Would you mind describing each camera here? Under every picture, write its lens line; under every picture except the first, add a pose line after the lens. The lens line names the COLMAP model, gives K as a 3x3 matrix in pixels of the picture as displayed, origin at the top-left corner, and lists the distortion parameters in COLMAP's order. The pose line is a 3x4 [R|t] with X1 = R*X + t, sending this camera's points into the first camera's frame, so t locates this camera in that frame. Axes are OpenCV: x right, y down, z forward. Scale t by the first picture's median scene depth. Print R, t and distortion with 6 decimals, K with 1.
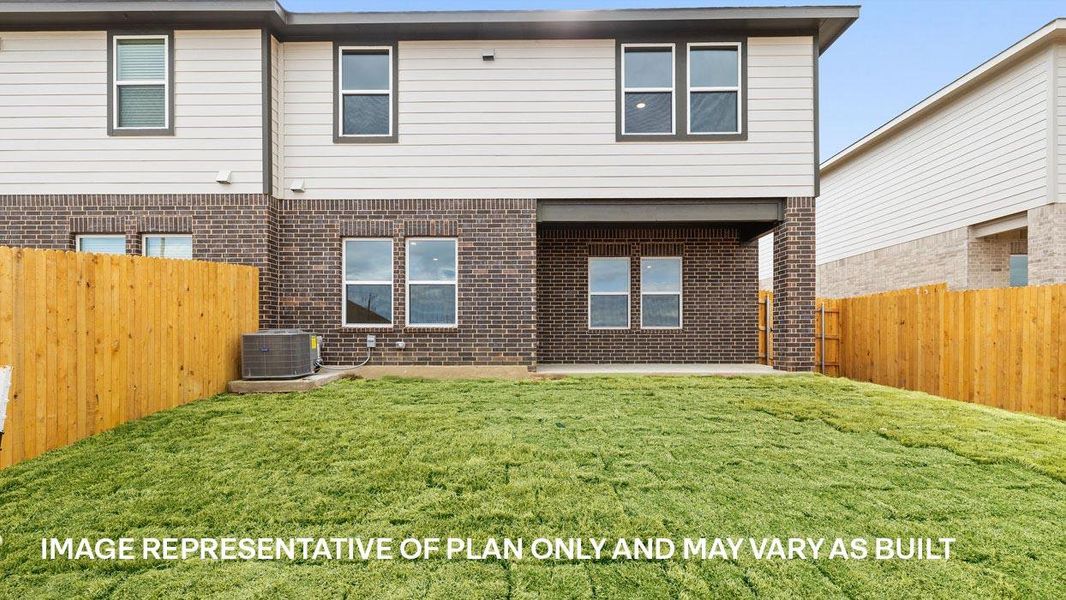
lens RADIAL K [[458.6, 0, 534.3], [0, 458.6, 338.4], [0, 0, 1]] dist [-0.001145, -0.000087]
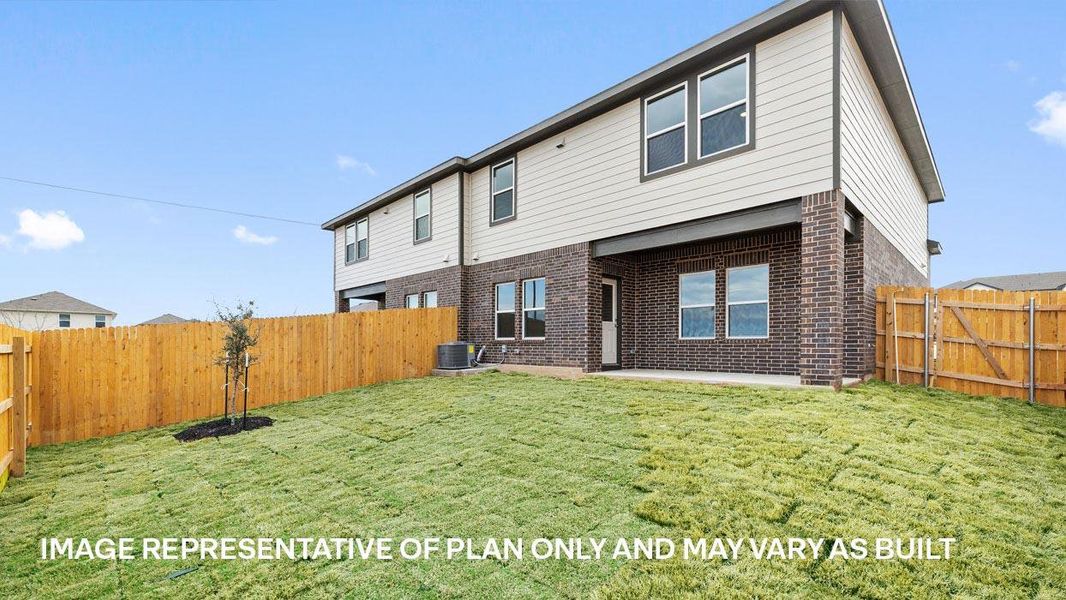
lens RADIAL K [[457.4, 0, 530.7], [0, 457.4, 346.6], [0, 0, 1]] dist [0.001162, 0.000095]
pose [[0.703922, 0.003567, -0.710269, 0.821594], [-0.003216, 0.999993, 0.001834, -0.004304], [0.710270, 0.000993, 0.703928, -0.040951]]
